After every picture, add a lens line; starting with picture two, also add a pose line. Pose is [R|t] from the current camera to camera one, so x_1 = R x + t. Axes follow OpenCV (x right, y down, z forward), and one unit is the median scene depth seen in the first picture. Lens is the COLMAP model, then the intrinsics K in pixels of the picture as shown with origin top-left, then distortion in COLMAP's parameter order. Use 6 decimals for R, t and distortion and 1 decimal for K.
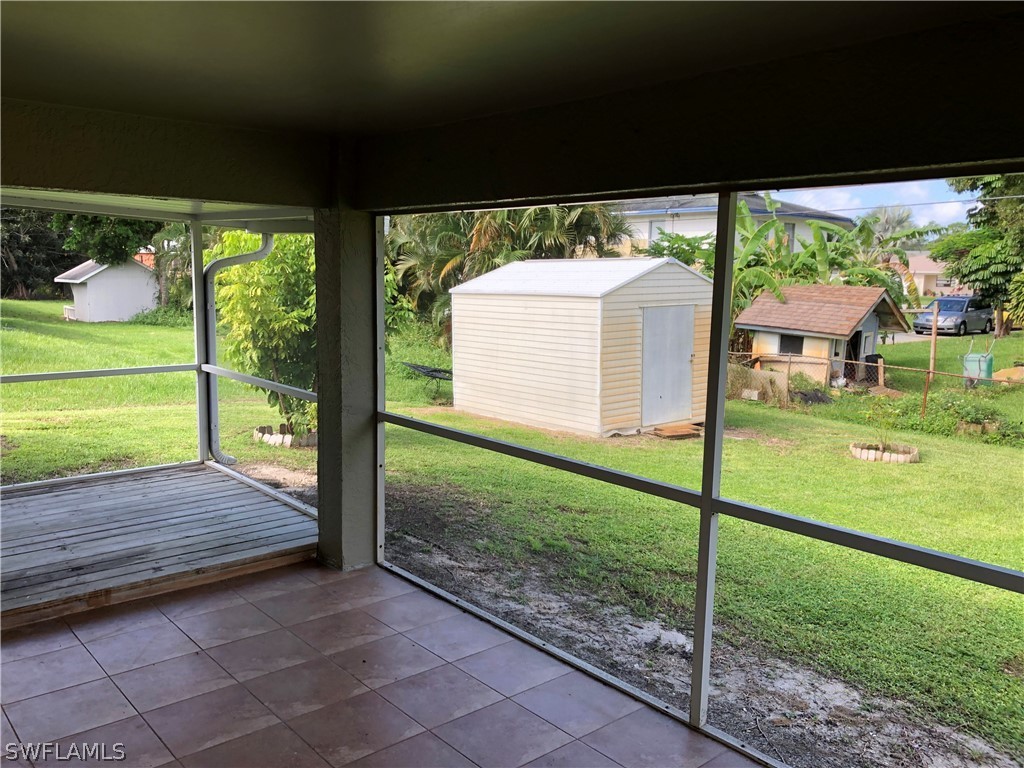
lens RADIAL K [[848.7, 0, 509.7], [0, 848.7, 385.7], [0, 0, 1]] dist [0.039554, 0.008615]
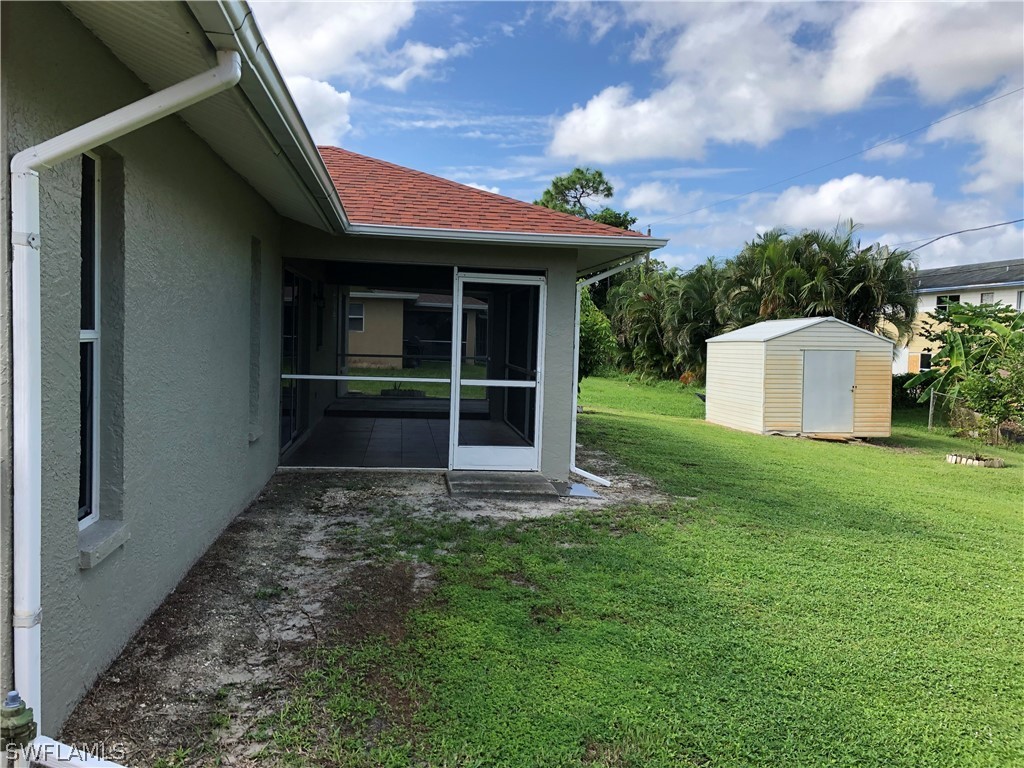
lens RADIAL K [[848.7, 0, 513.8], [0, 848.7, 381.1], [0, 0, 1]] dist [0.039554, 0.008615]
pose [[0.846741, 0.039674, -0.530524, 0.511906], [-0.088056, 0.993912, -0.066213, 0.102376], [0.524667, 0.102781, 0.845080, -0.500725]]
